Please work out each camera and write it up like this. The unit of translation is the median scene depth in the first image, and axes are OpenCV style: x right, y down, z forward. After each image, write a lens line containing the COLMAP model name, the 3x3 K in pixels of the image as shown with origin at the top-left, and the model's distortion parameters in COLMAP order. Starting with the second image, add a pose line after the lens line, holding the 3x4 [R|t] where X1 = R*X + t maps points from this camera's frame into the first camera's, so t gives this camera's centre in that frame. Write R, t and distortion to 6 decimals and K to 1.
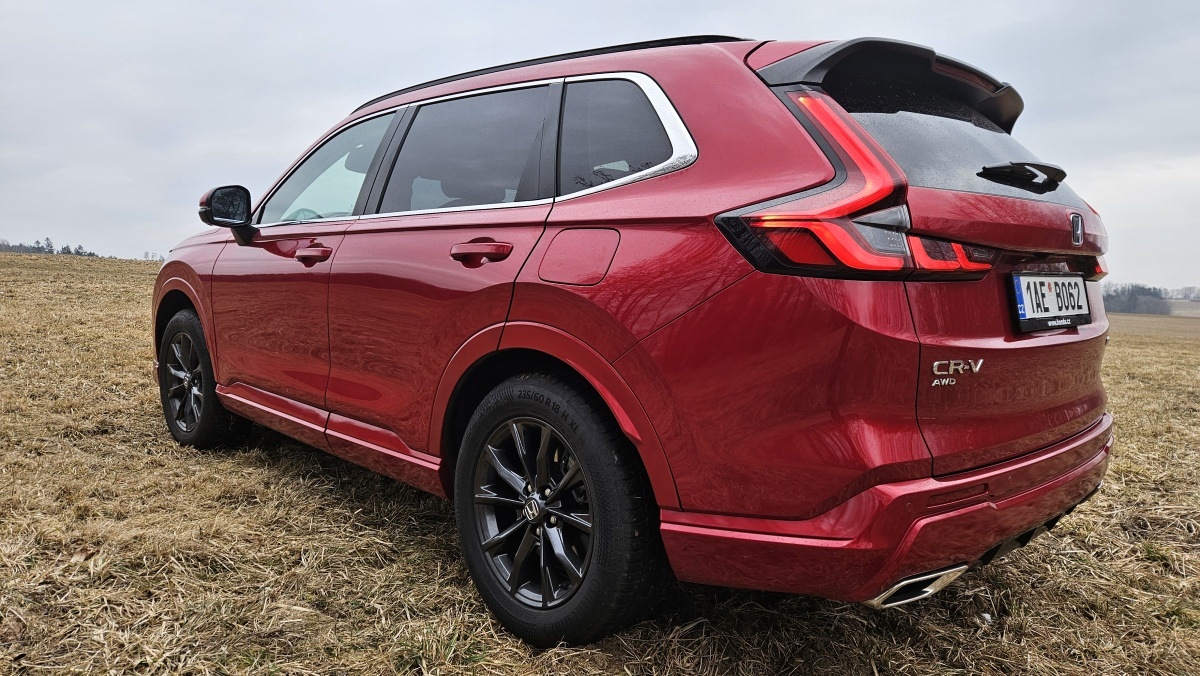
lens RADIAL K [[778.8, 0, 593.5], [0, 778.8, 335.9], [0, 0, 1]] dist [0.081555, -0.091334]
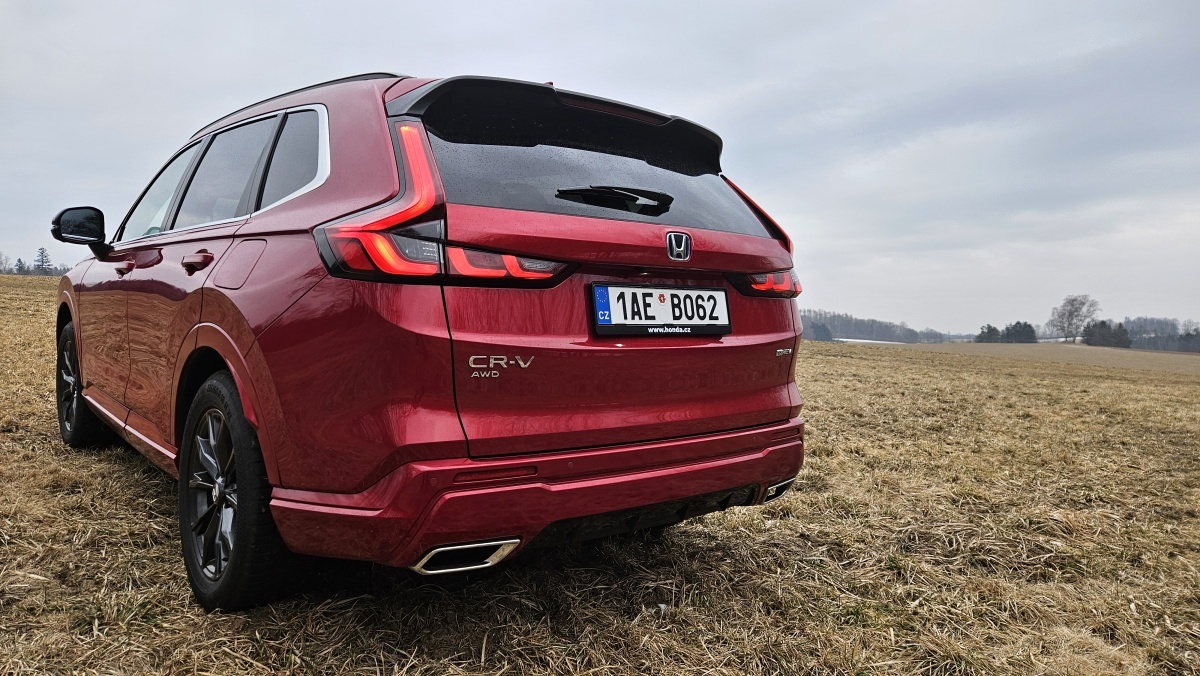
lens RADIAL K [[778.8, 0, 593.5], [0, 778.8, 335.9], [0, 0, 1]] dist [0.081555, -0.091334]
pose [[0.997775, 0.015786, -0.064771, 0.562429], [-0.018274, 0.999111, -0.037997, 0.035665], [0.064114, 0.039096, 0.997176, -0.100657]]
